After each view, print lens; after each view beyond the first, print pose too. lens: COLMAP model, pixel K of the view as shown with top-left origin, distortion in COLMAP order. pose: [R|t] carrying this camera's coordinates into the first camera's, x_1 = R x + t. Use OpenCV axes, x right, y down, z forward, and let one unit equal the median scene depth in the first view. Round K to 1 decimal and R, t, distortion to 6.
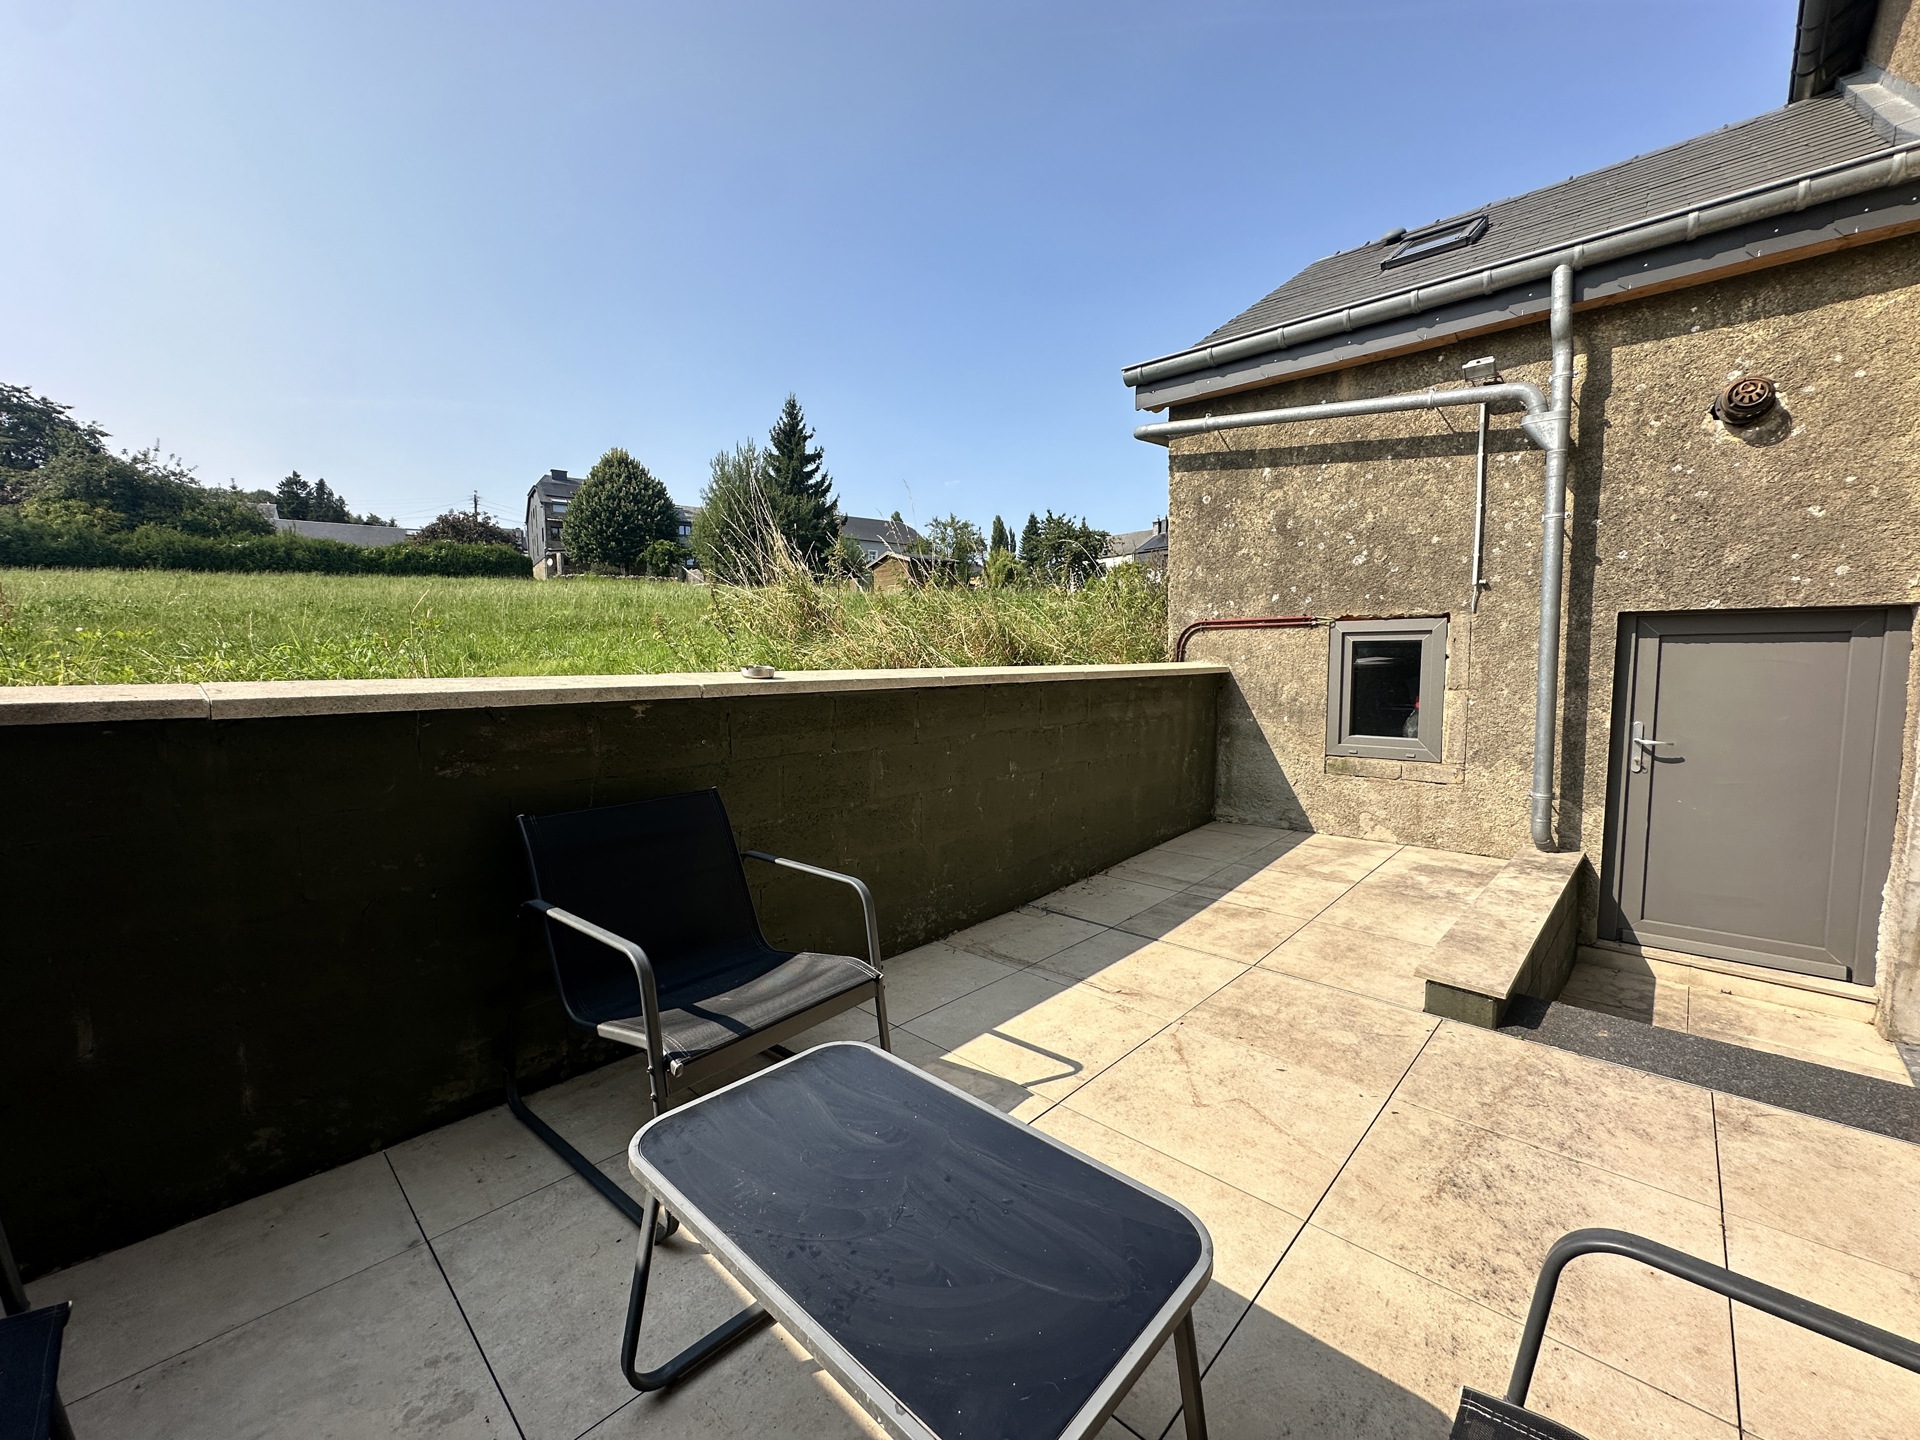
lens RADIAL K [[763.3, 0, 960.0], [0, 763.3, 720.0], [0, 0, 1]] dist [-0.009581, 0.000202]
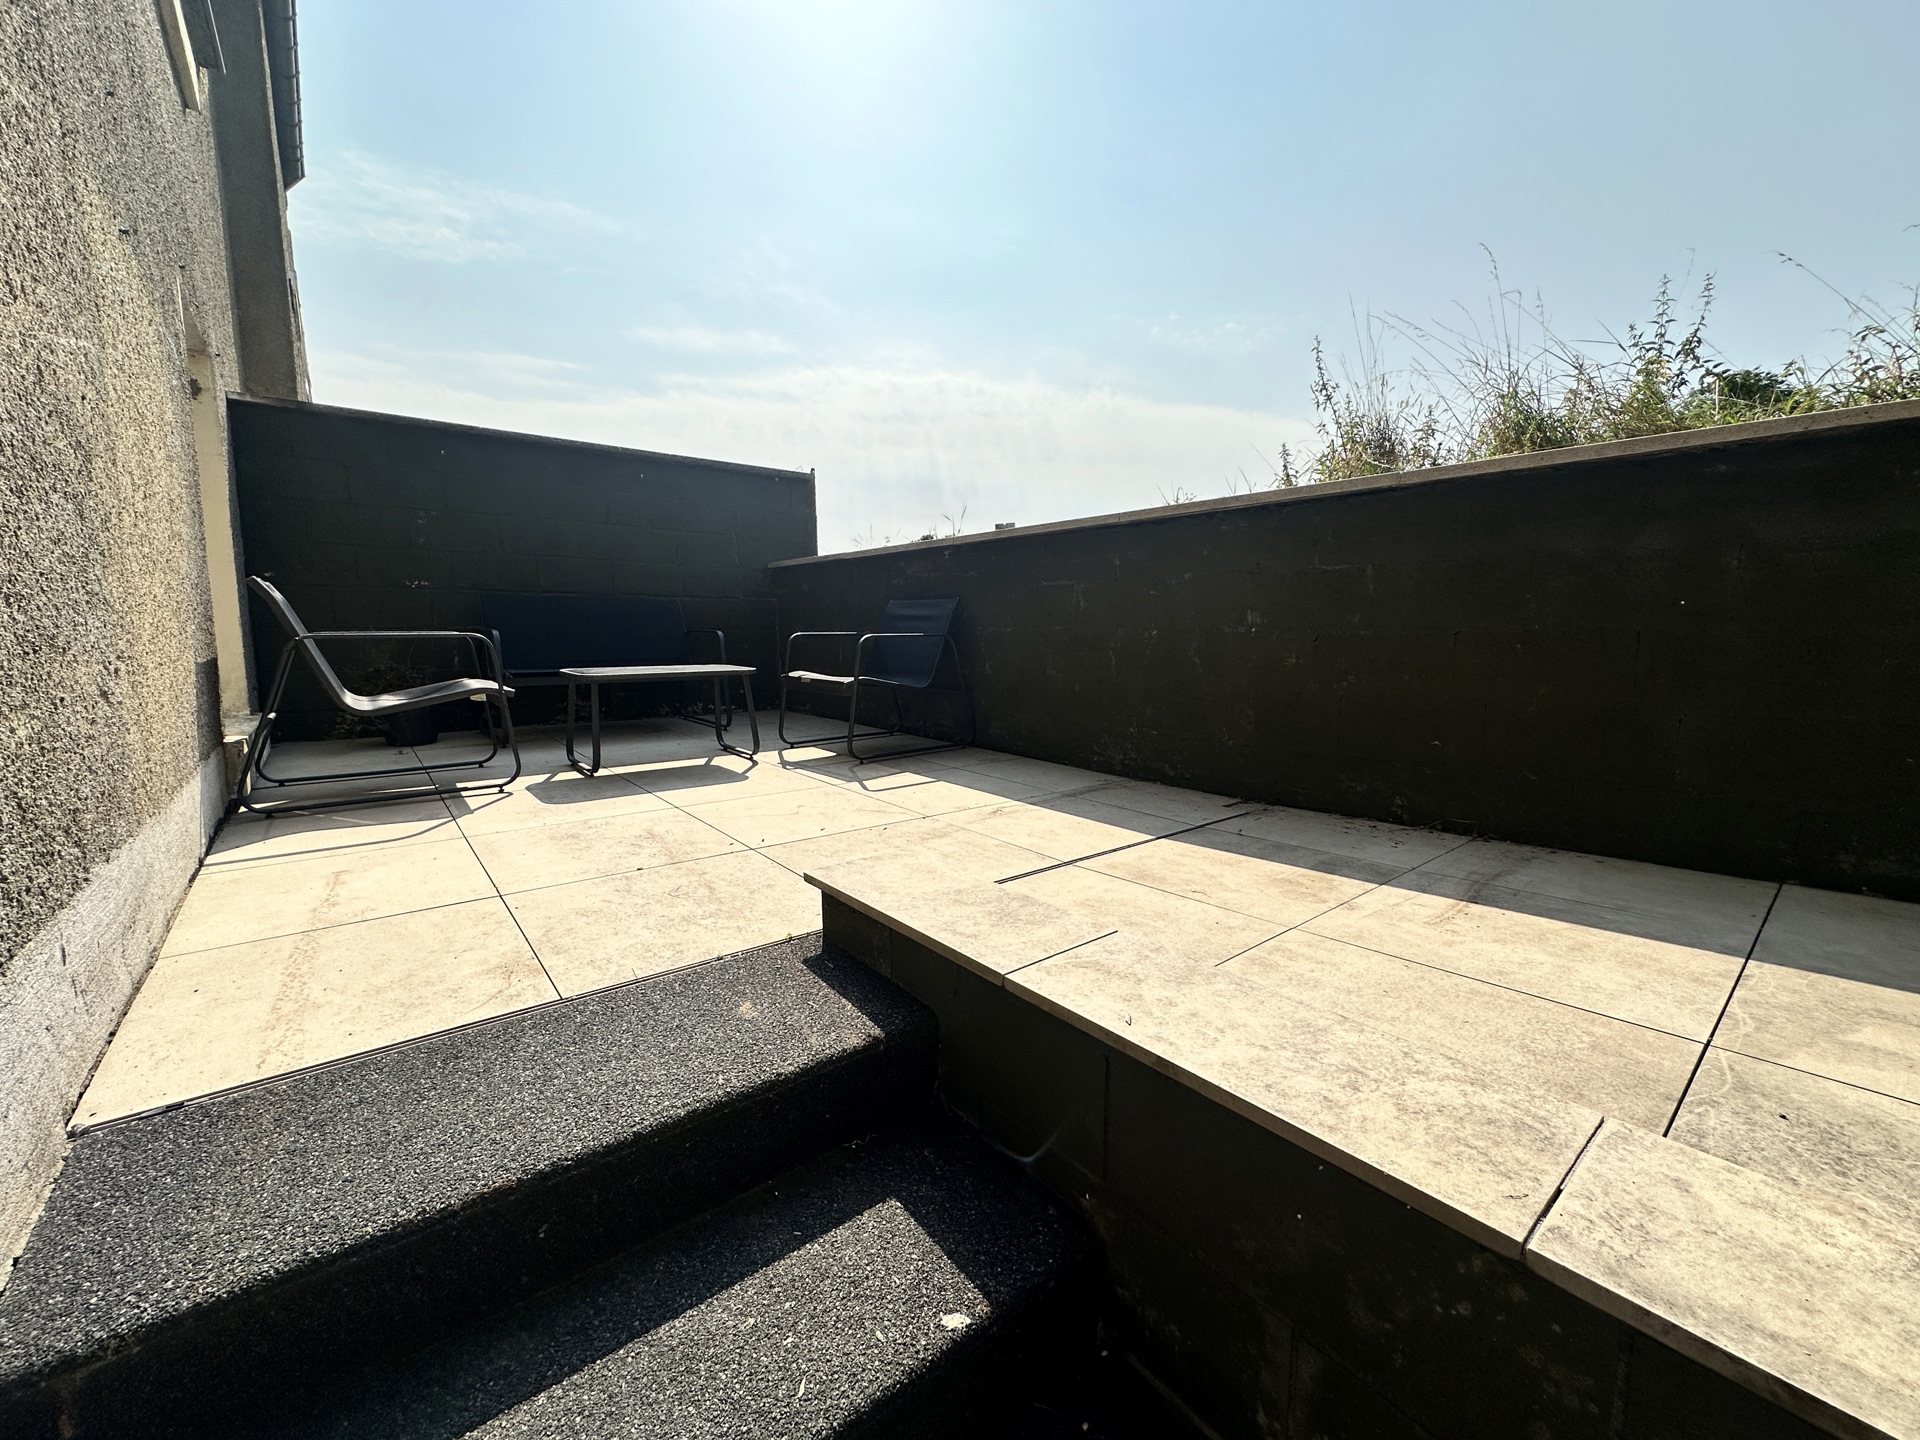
lens RADIAL K [[763.3, 0, 960.0], [0, 763.3, 720.0], [0, 0, 1]] dist [-0.009581, 0.000202]
pose [[-0.125166, 0.125730, -0.984137, 0.990506], [-0.078921, 0.987533, 0.136201, 0.090327], [0.988992, 0.094717, -0.113682, 0.879214]]
